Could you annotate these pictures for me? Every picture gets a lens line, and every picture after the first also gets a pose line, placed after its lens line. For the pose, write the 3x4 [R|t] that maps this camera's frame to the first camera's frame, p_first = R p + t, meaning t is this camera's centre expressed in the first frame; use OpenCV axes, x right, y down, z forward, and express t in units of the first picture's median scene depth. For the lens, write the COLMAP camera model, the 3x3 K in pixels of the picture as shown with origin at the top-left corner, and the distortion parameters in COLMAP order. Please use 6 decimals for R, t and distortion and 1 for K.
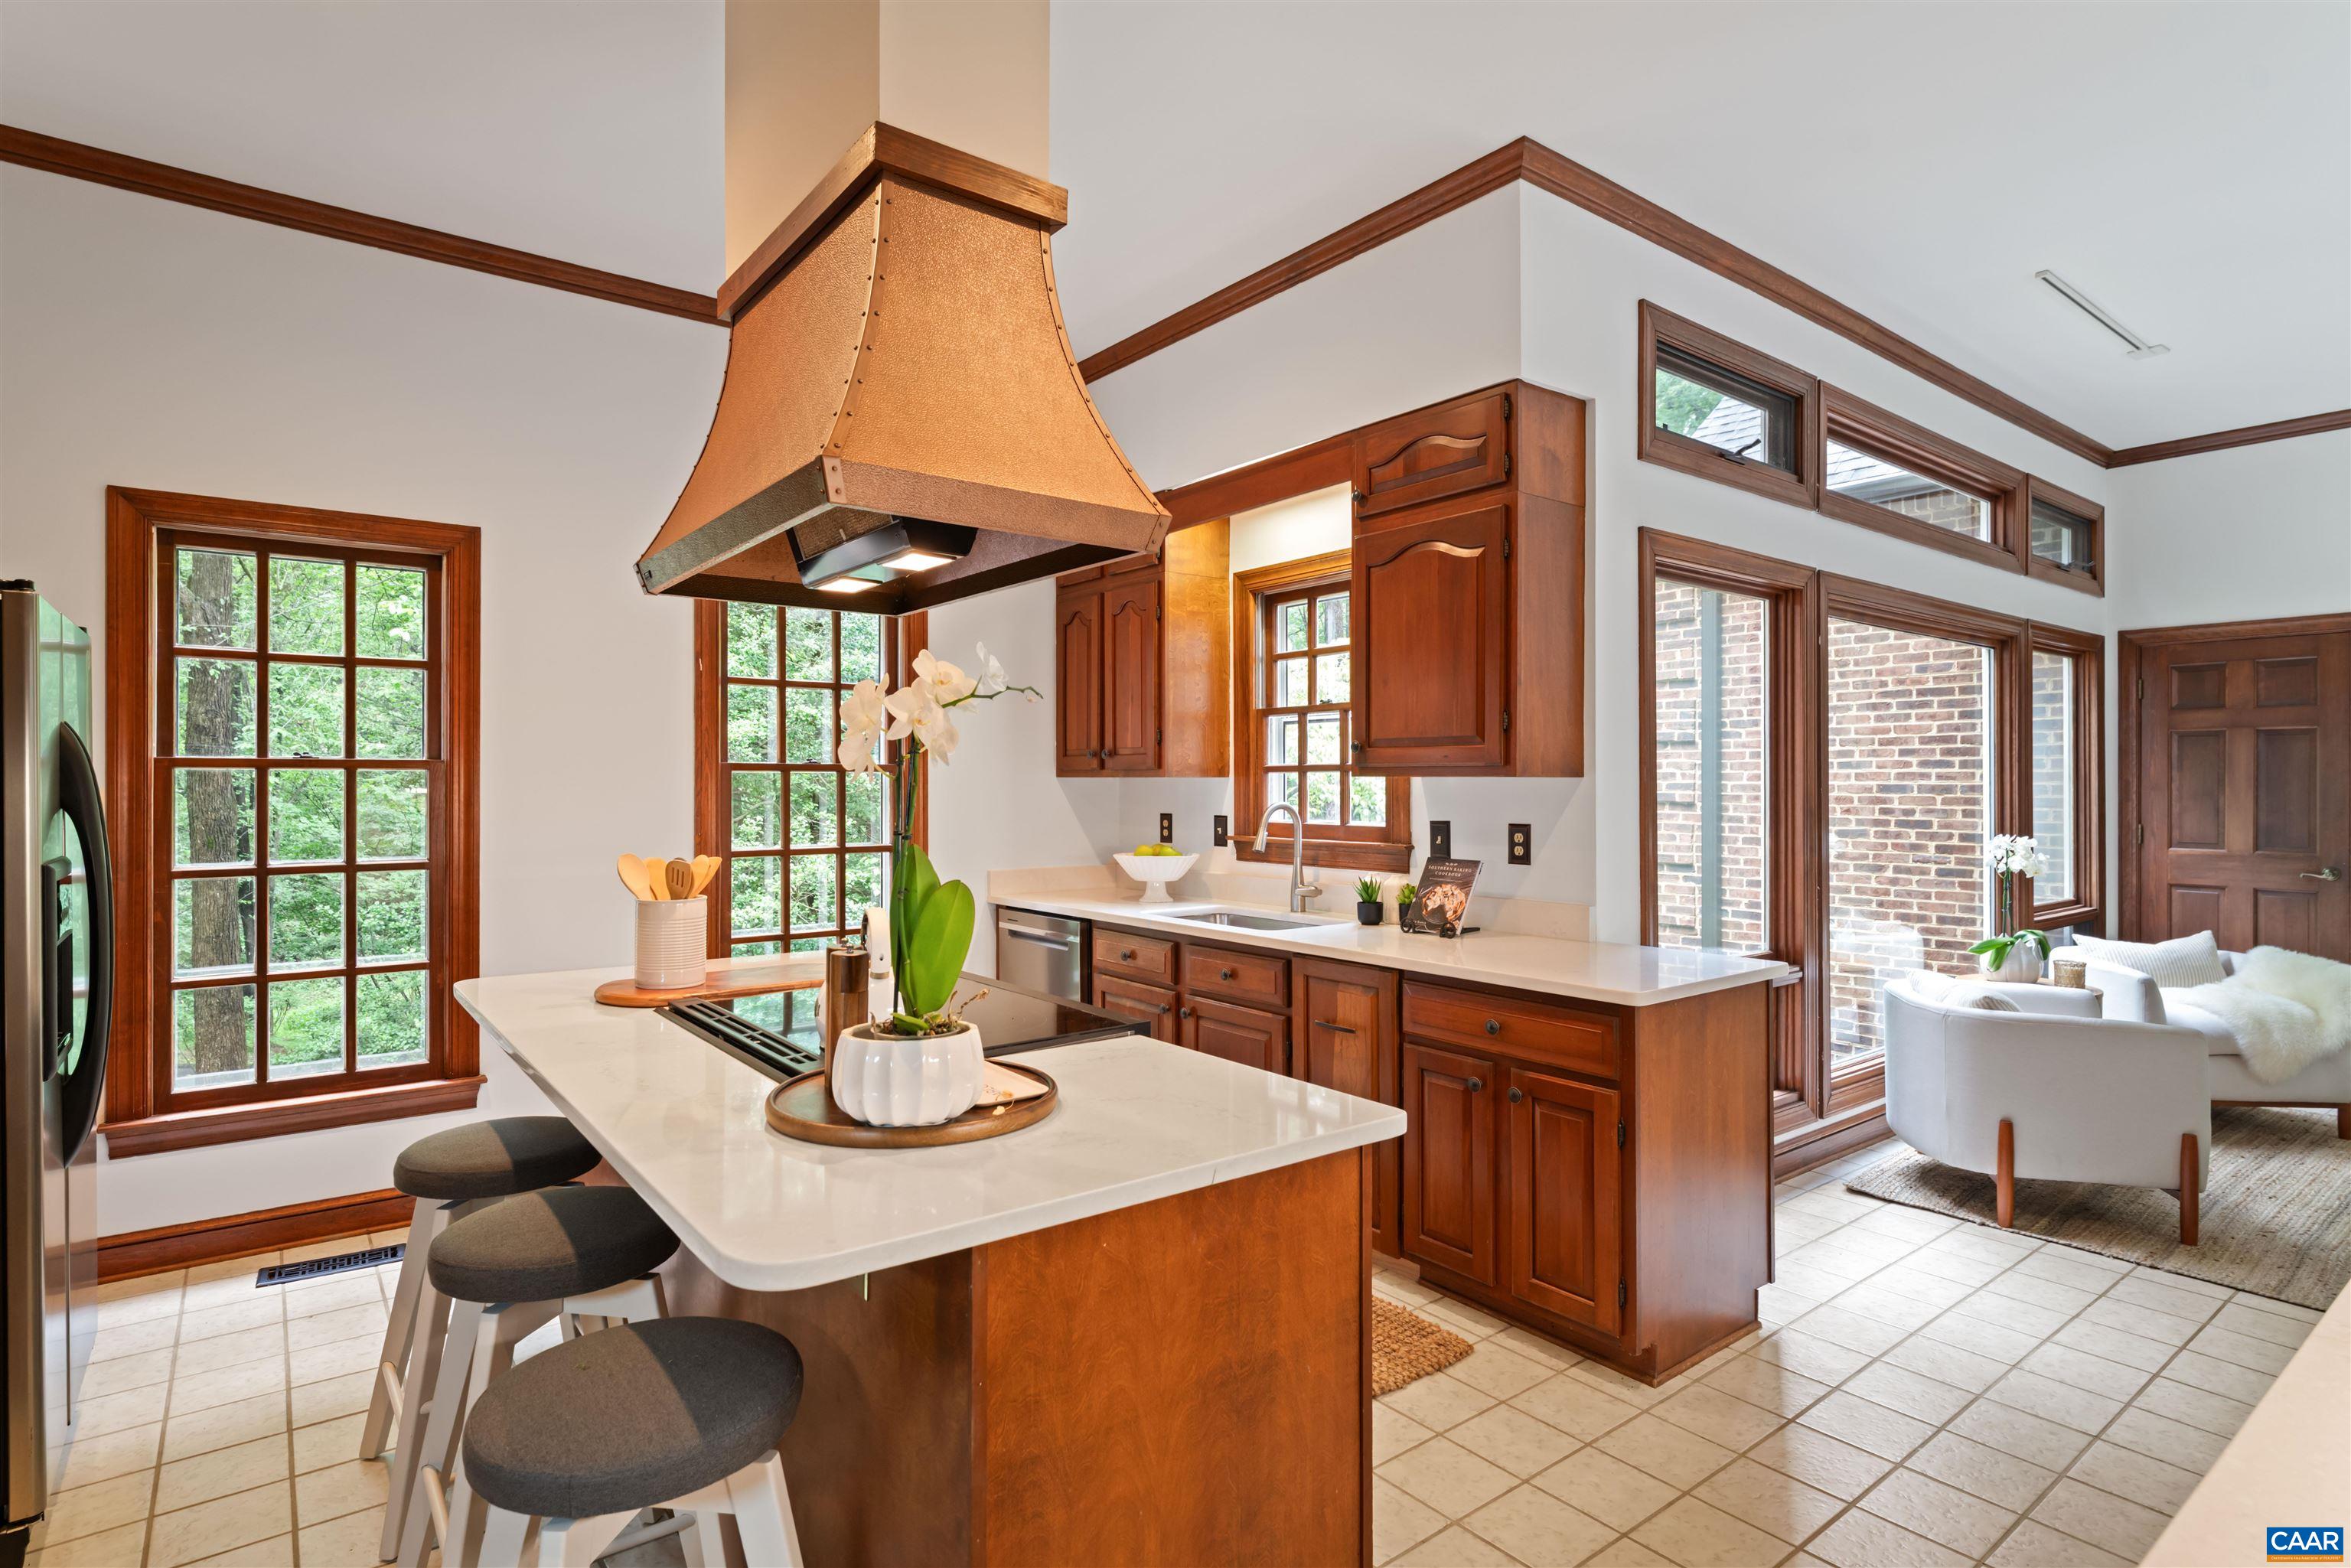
lens RADIAL K [[1181.1, 0, 1175.5], [0, 1181.1, 784.0], [0, 0, 1]] dist [0.002363, 0.000518]
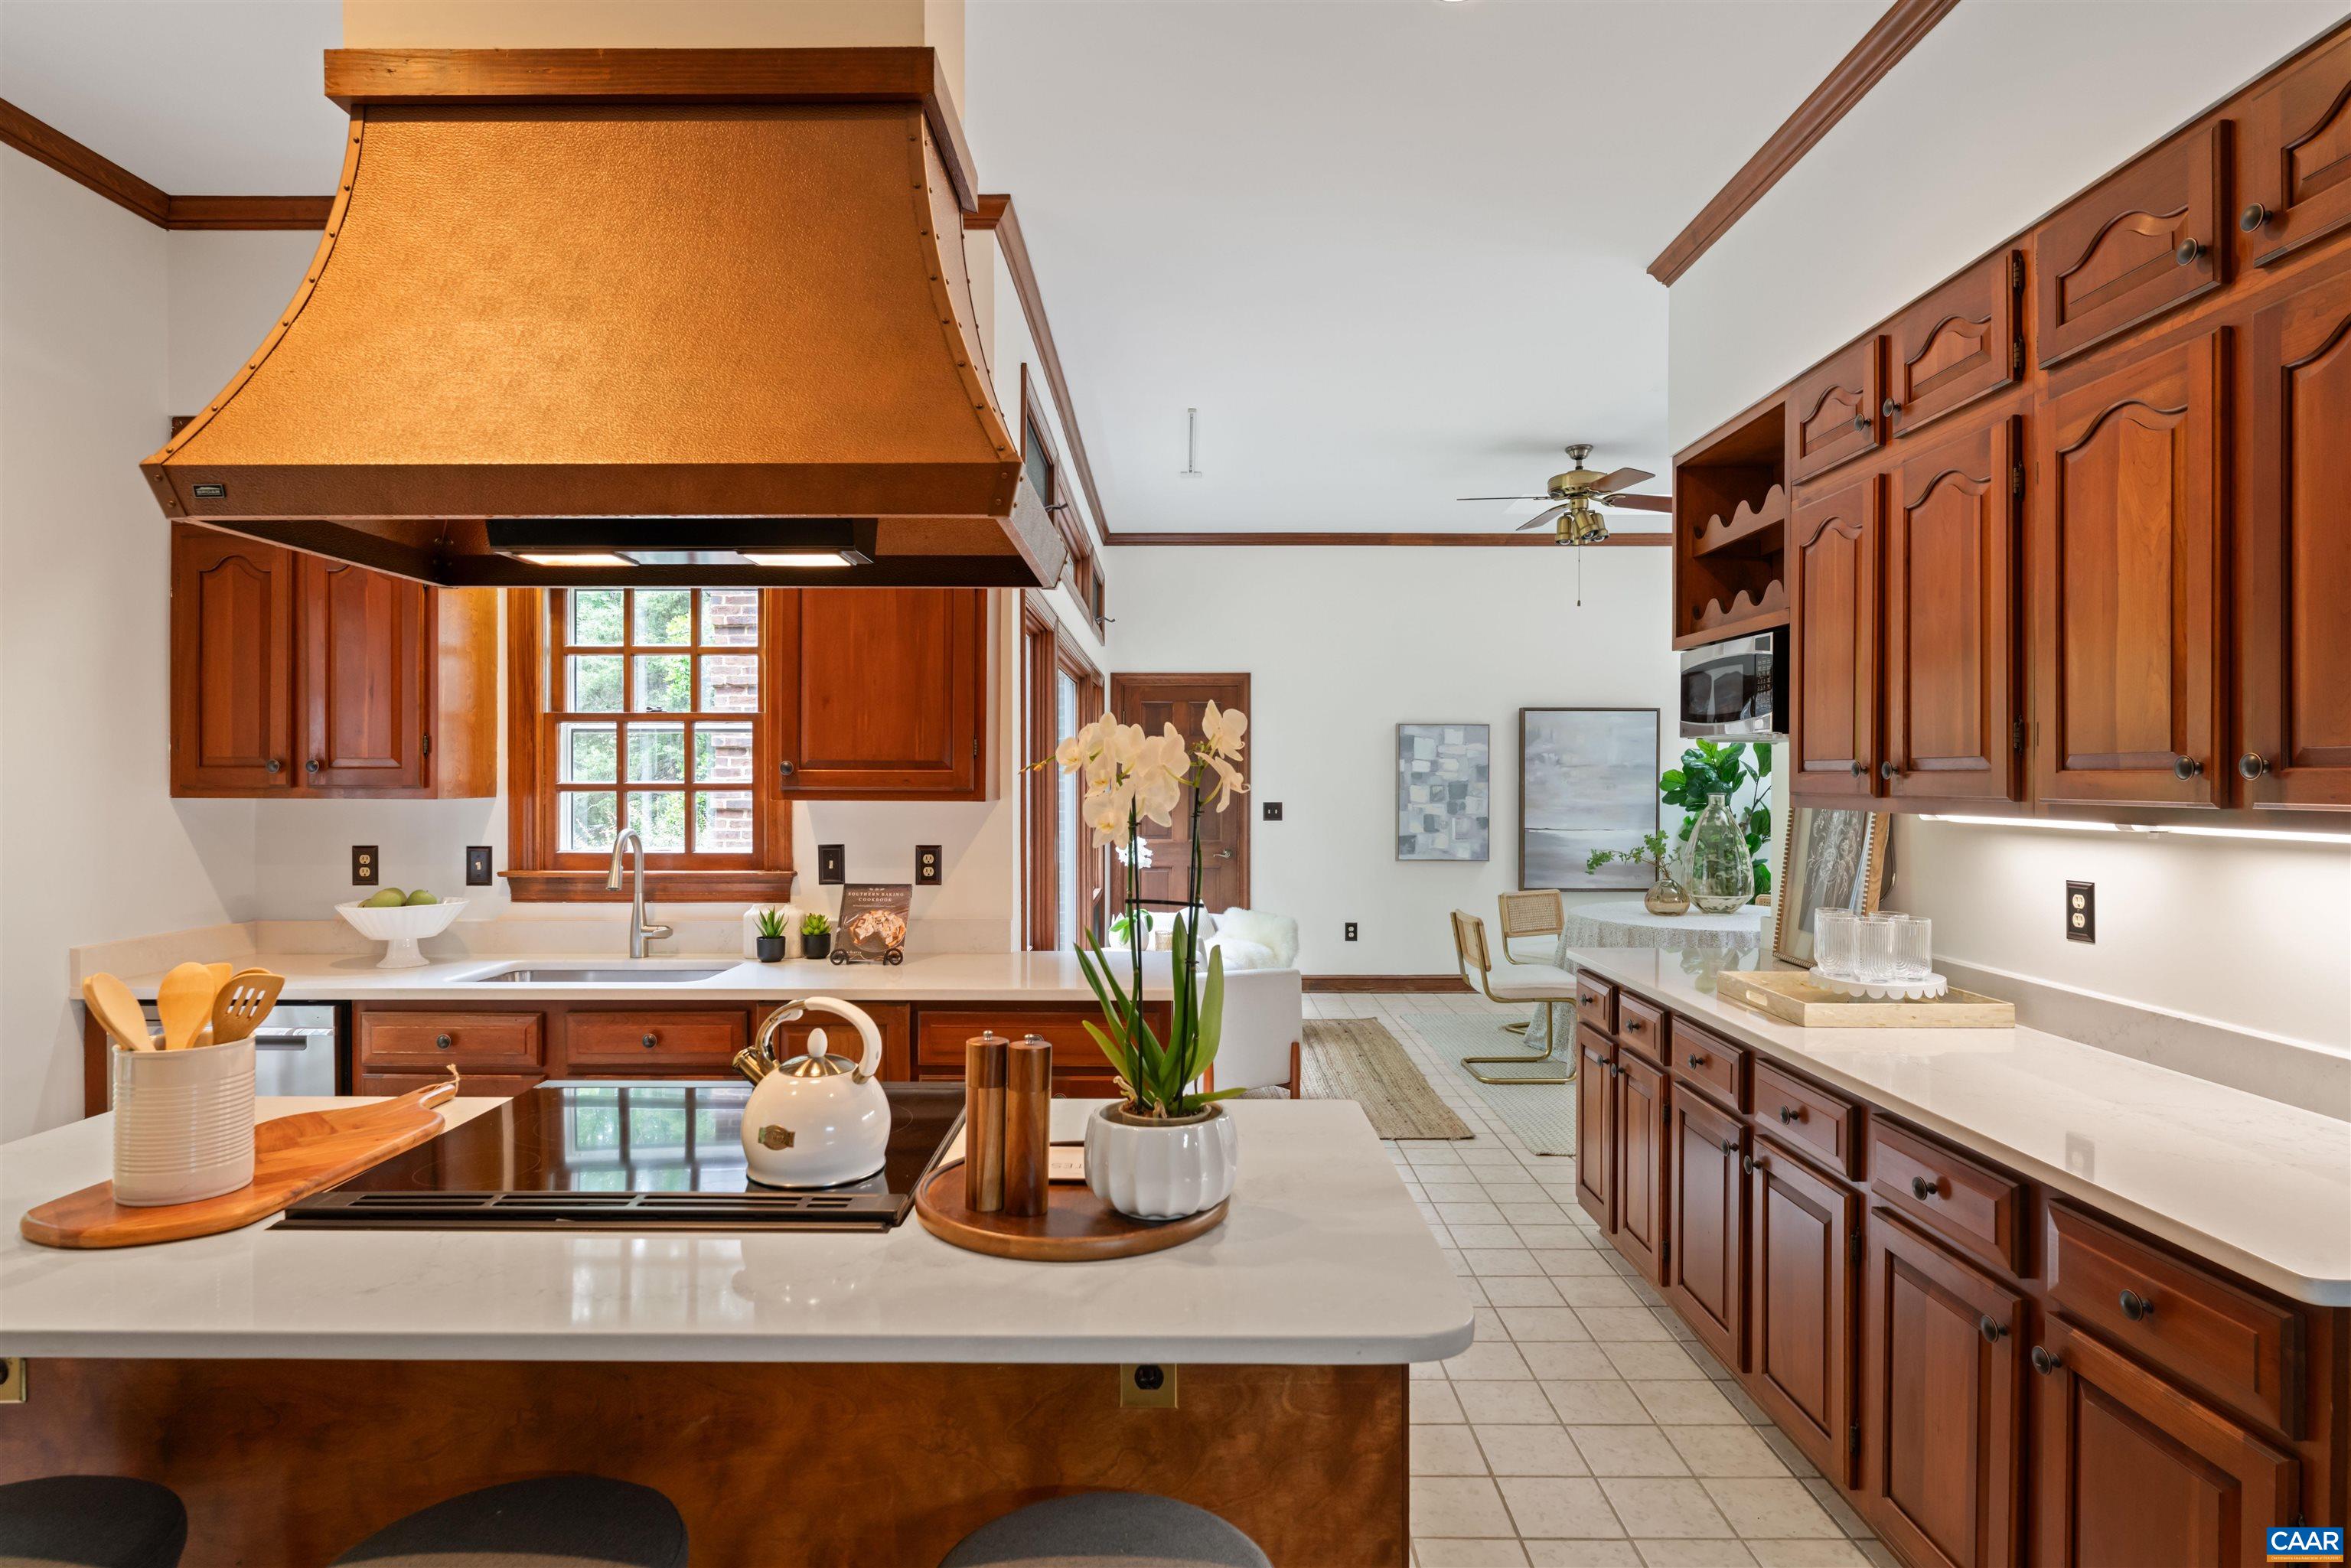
lens RADIAL K [[1284.1, 0, 1167.4], [0, 1284.1, 774.1], [0, 0, 1]] dist [0.000570, 0.000031]
pose [[0.614575, 0.003409, 0.788851, -0.333654], [-0.001069, 0.999993, -0.003488, -0.017403], [-0.788858, 0.001300, 0.614574, 0.117625]]
